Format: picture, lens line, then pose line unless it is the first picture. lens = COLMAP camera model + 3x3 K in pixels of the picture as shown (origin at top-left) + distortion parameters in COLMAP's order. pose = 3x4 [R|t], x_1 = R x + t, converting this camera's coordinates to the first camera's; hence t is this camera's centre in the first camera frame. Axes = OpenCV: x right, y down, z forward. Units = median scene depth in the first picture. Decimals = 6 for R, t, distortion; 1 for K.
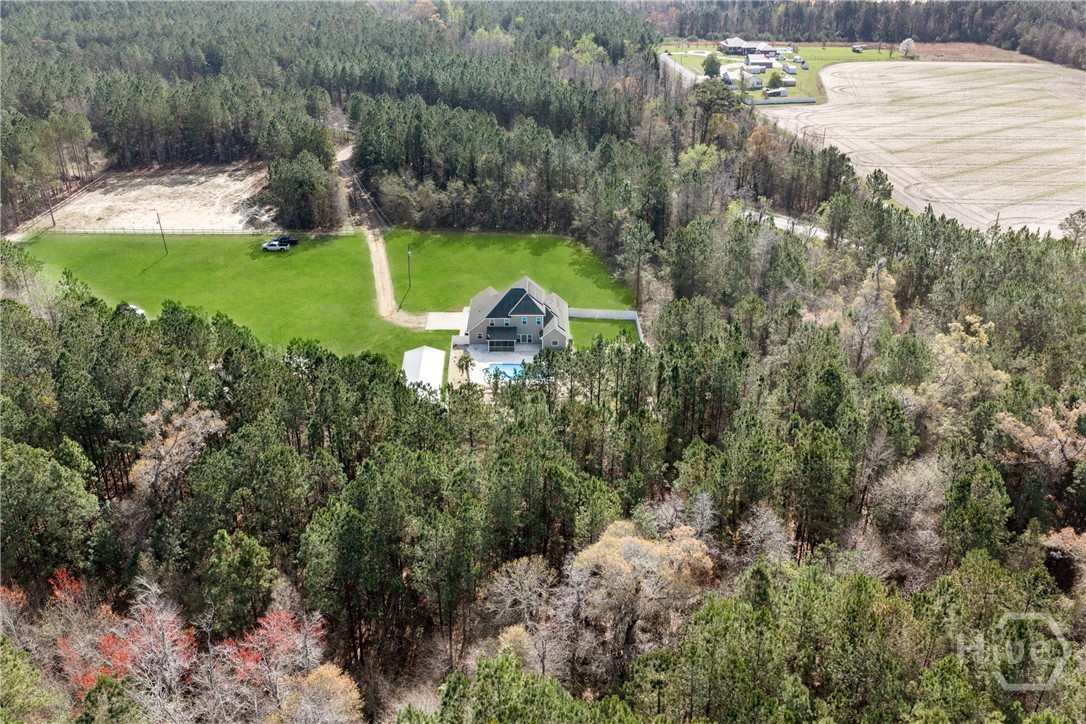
lens RADIAL K [[899.1, 0, 547.0], [0, 899.1, 365.8], [0, 0, 1]] dist [0.015340, -0.025117]
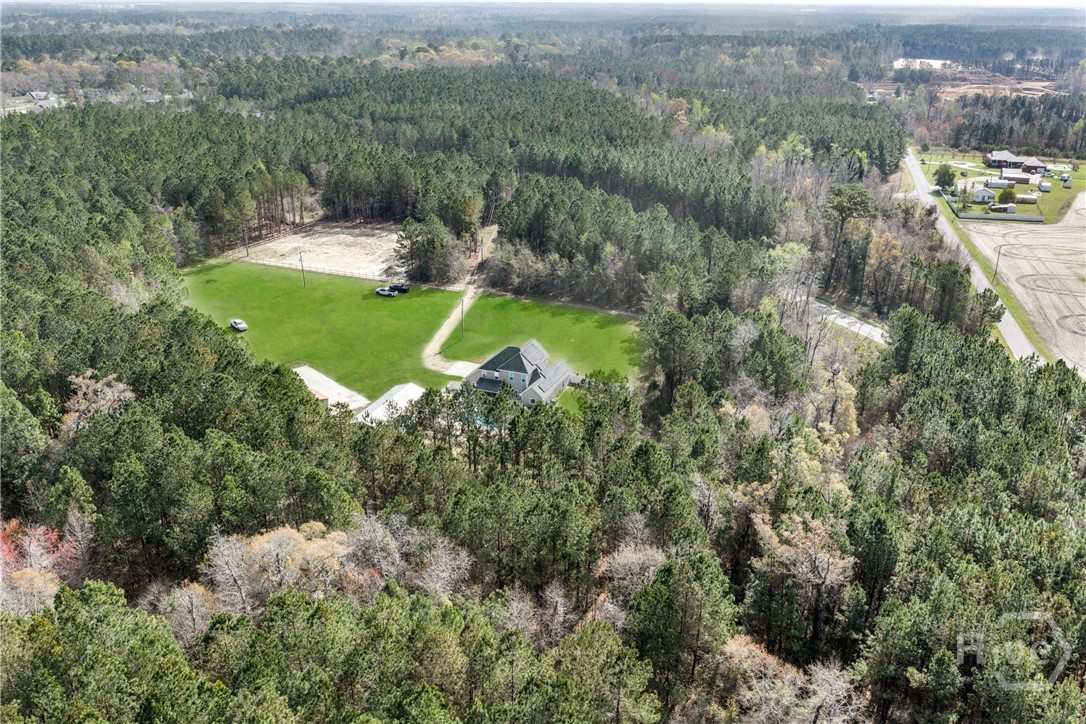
lens RADIAL K [[899.1, 0, 547.0], [0, 899.1, 365.8], [0, 0, 1]] dist [0.015340, -0.025117]
pose [[0.922965, 0.145212, -0.356441, 0.293143], [-0.180365, 0.981297, -0.067261, 0.001320], [0.340007, 0.126369, 0.931894, 0.005294]]
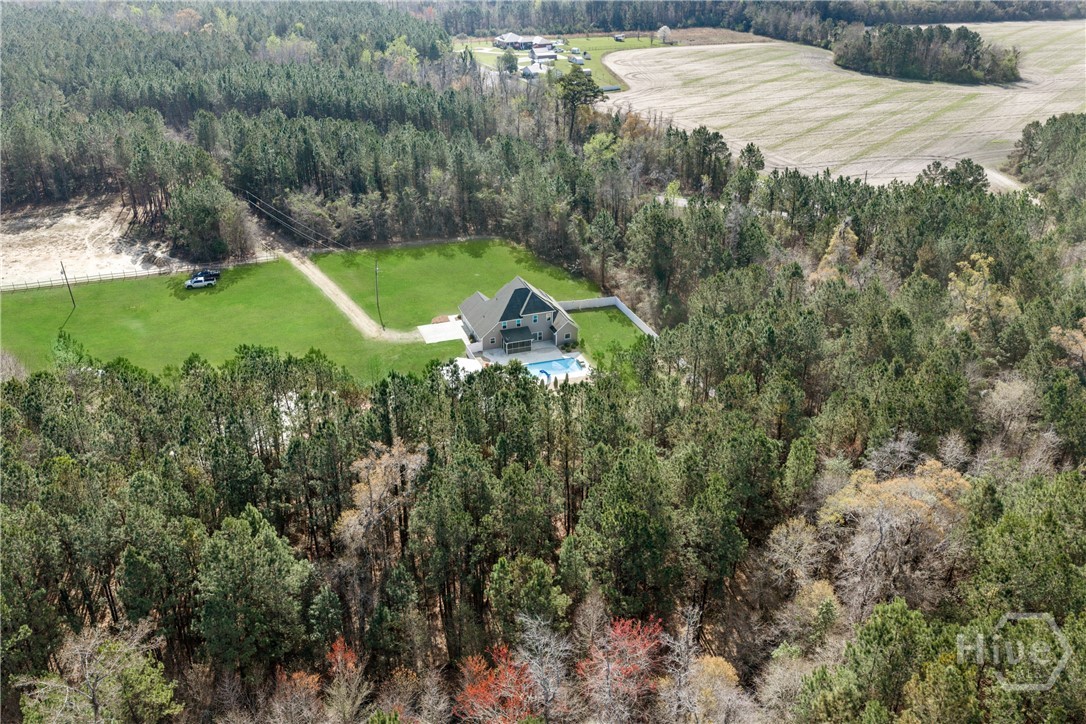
lens RADIAL K [[899.1, 0, 547.0], [0, 899.1, 365.8], [0, 0, 1]] dist [0.015340, -0.025117]
pose [[0.944003, -0.156845, 0.290271, -0.231151], [0.156664, 0.987360, 0.024018, -0.015186], [-0.290369, 0.022802, 0.956643, 0.026002]]
